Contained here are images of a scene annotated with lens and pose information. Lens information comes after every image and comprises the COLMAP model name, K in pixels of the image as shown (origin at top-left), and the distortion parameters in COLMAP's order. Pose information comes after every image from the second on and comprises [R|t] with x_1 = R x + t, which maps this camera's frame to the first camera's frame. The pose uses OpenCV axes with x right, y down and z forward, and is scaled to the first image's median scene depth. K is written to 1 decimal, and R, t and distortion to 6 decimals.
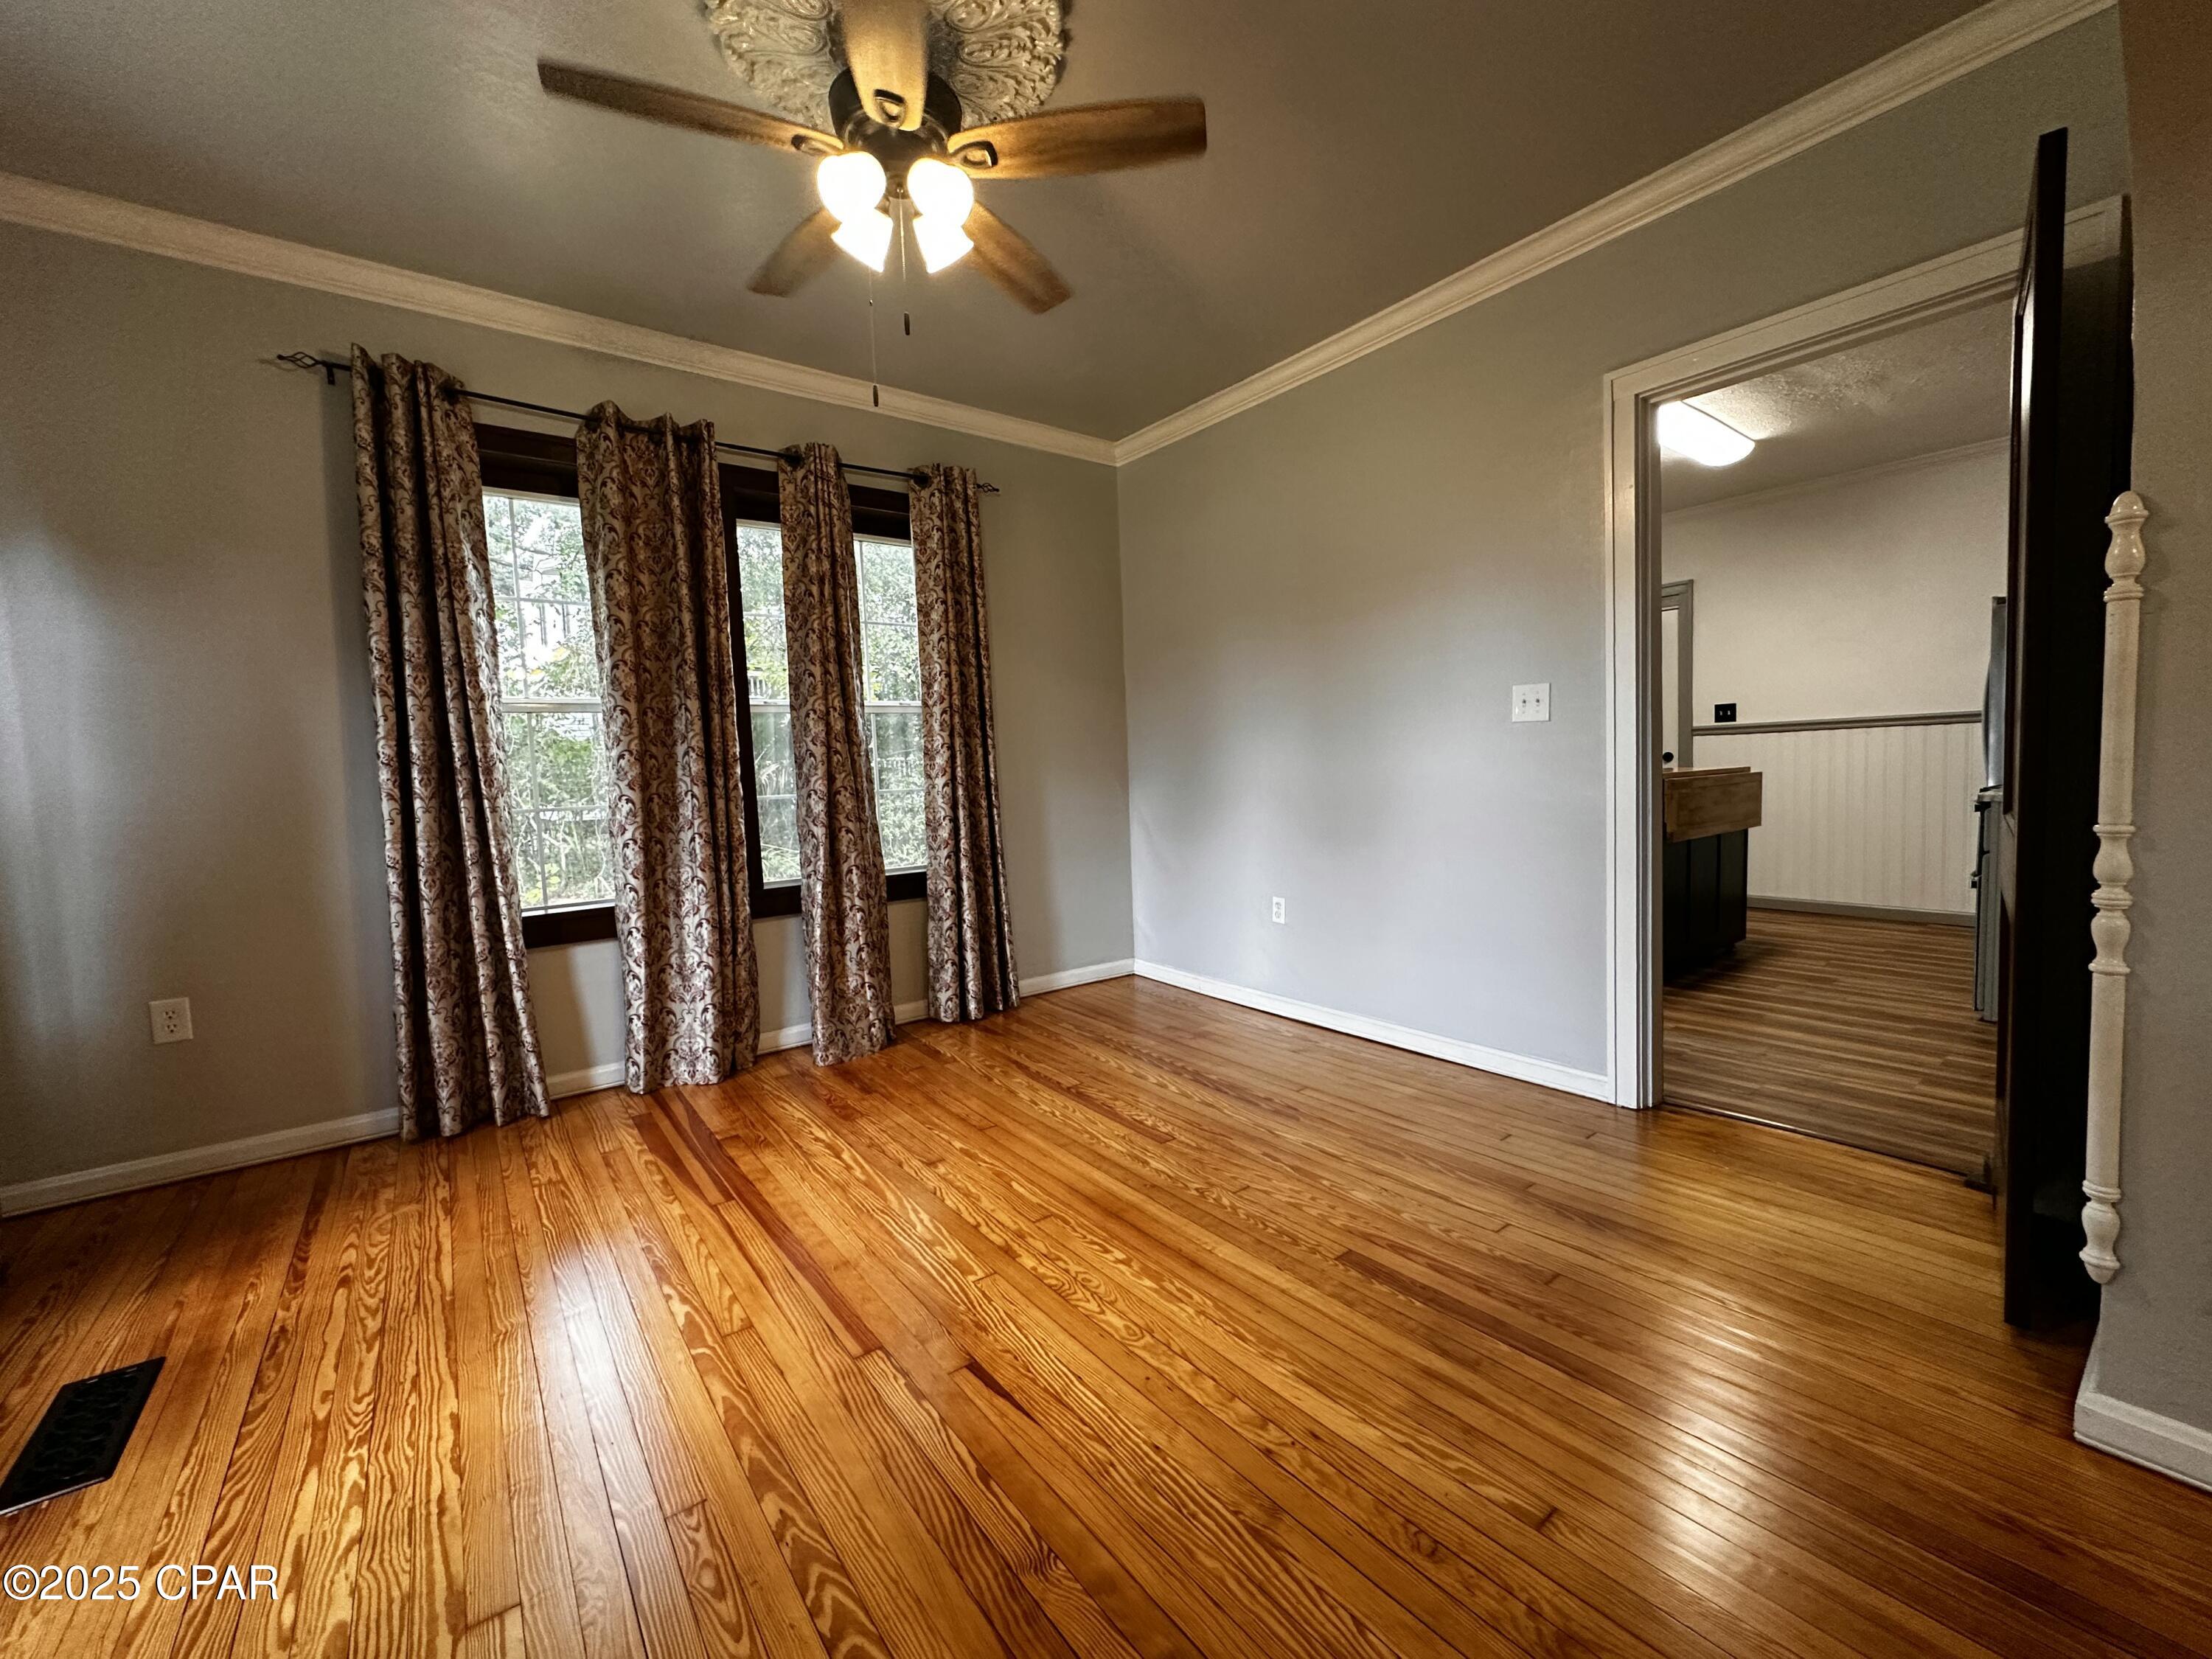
lens RADIAL K [[880.9, 0, 1101.2], [0, 880.9, 827.0], [0, 0, 1]] dist [-0.003946, -0.000268]
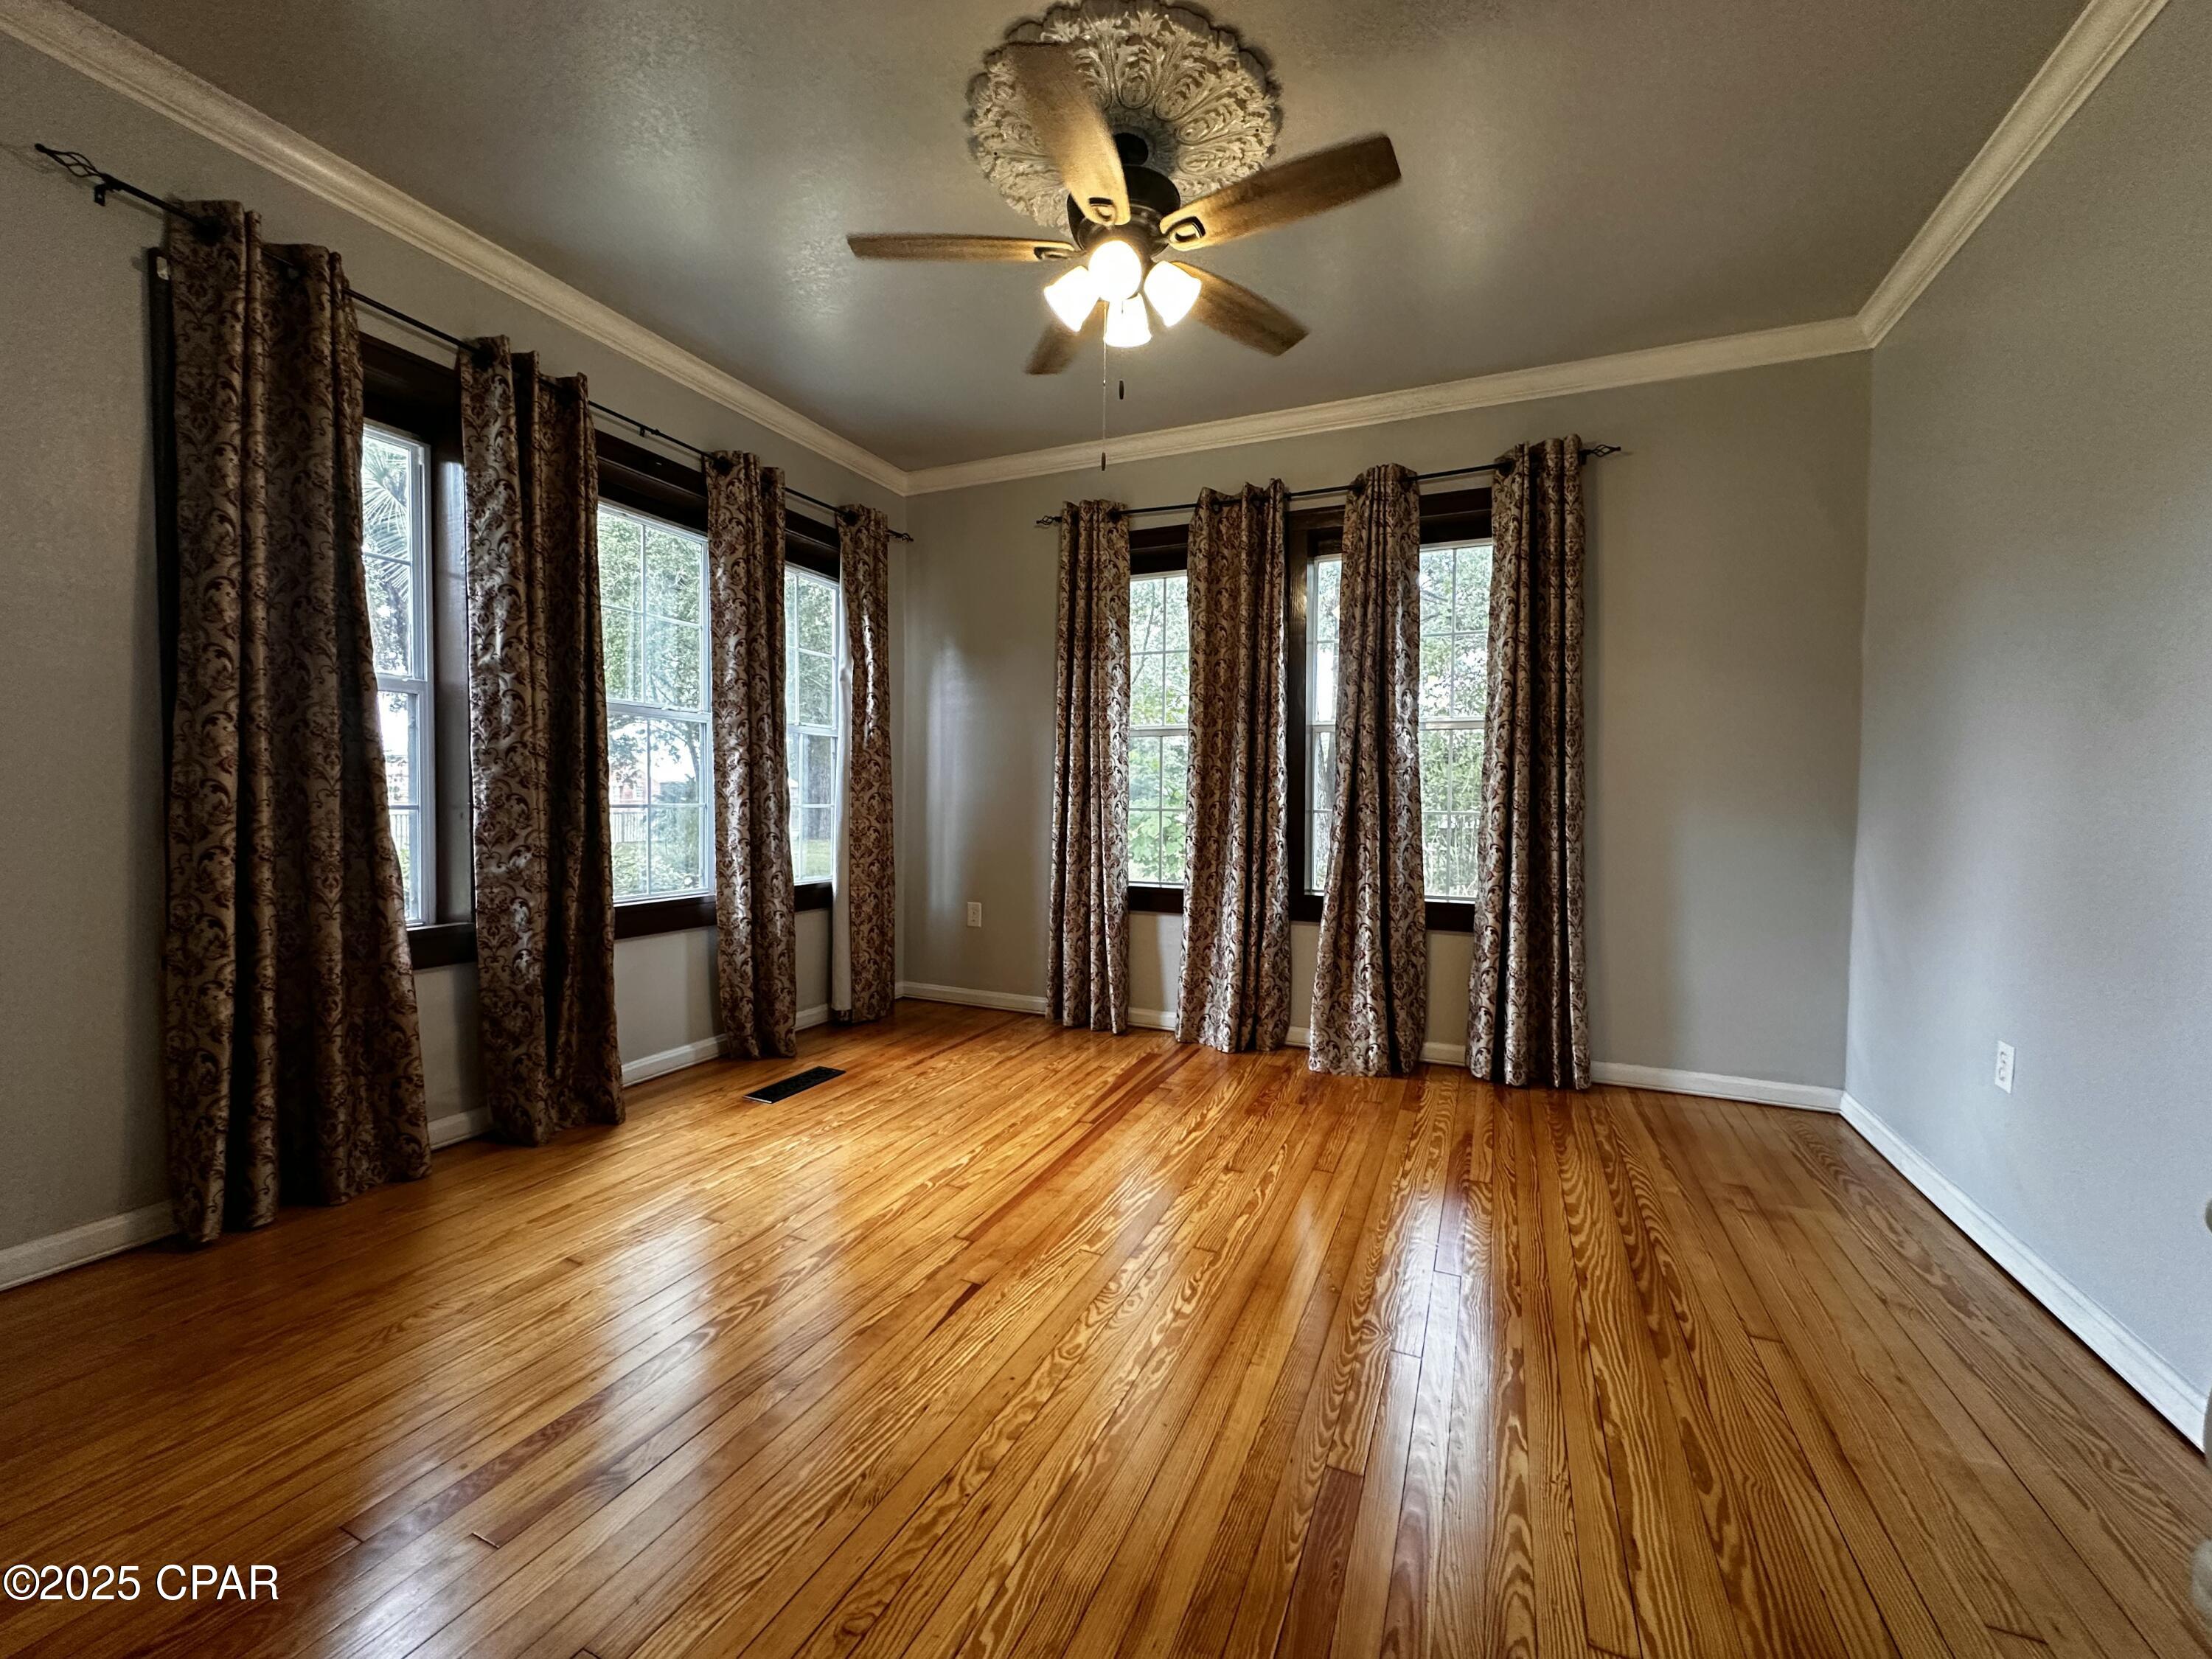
lens RADIAL K [[880.9, 0, 1110.1], [0, 880.9, 826.7], [0, 0, 1]] dist [-0.003946, -0.000268]
pose [[0.487914, 0.070694, -0.870024, 0.493408], [-0.089353, 0.995524, 0.030782, -0.027963], [0.868306, 0.062720, 0.492047, 0.287231]]
